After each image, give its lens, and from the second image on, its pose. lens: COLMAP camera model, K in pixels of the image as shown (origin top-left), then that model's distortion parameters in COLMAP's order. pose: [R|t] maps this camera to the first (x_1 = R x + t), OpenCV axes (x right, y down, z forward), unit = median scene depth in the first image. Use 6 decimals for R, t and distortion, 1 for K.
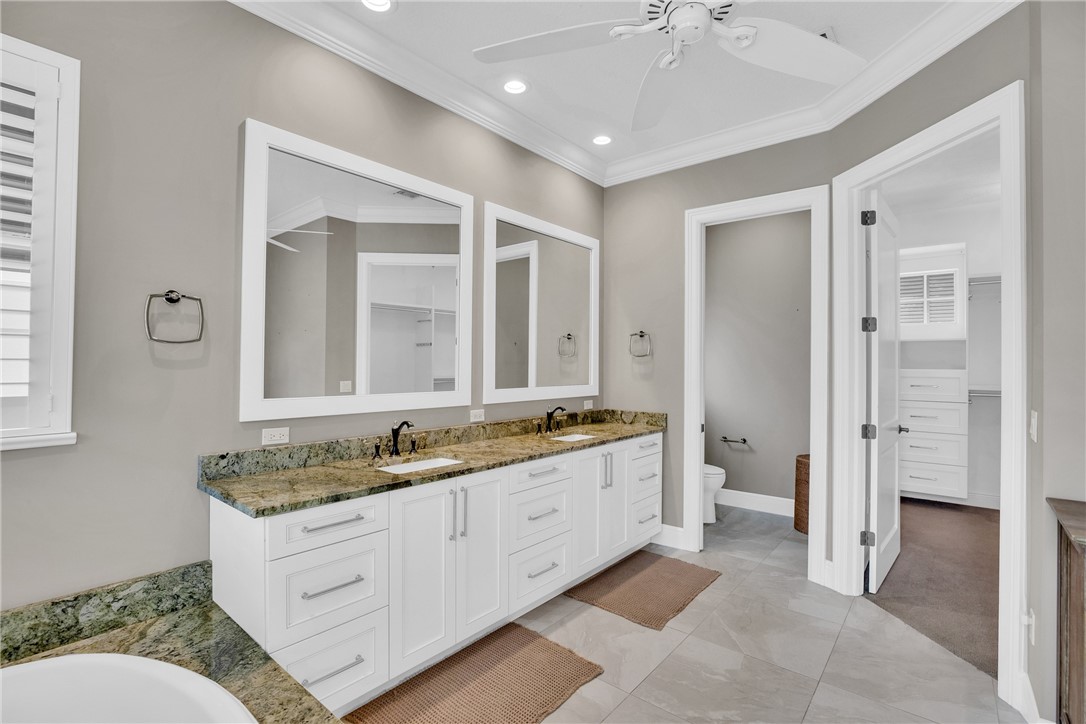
lens RADIAL K [[496.3, 0, 543.2], [0, 496.3, 361.3], [0, 0, 1]] dist [-0.000342, -0.000013]
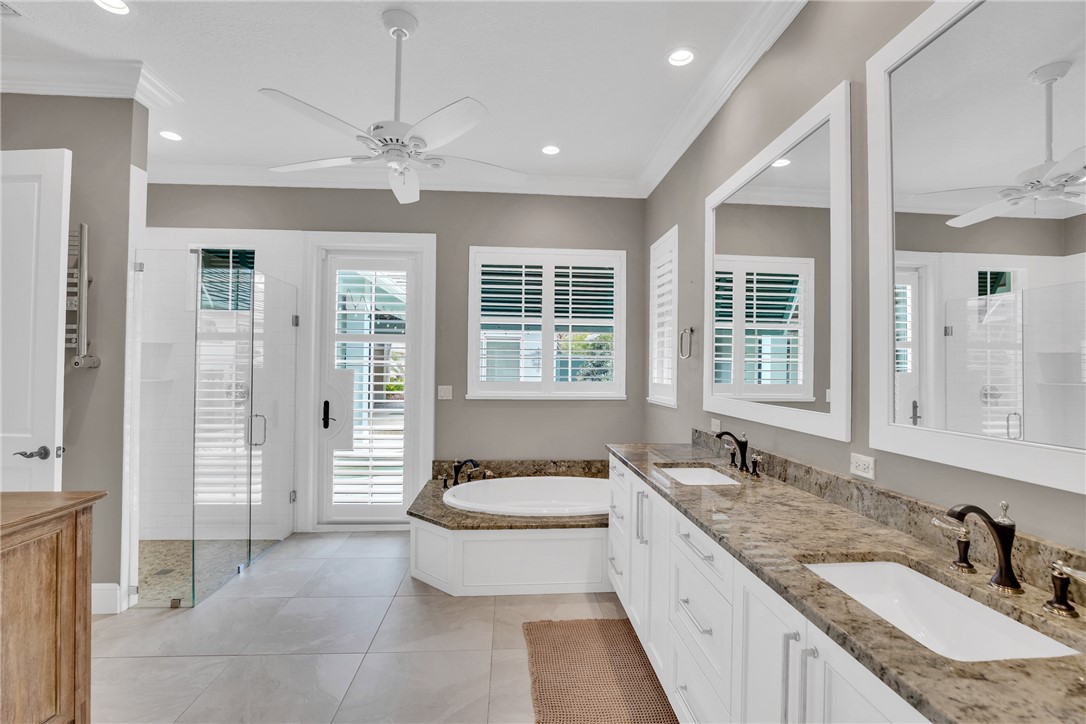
lens RADIAL K [[496.3, 0, 542.5], [0, 496.3, 363.4], [0, 0, 1]] dist [-0.000342, -0.000013]
pose [[-0.714262, -0.017435, -0.699661, 0.507052], [-0.008852, 0.999835, -0.015880, 0.007709], [0.699823, -0.005149, -0.714298, 1.146880]]
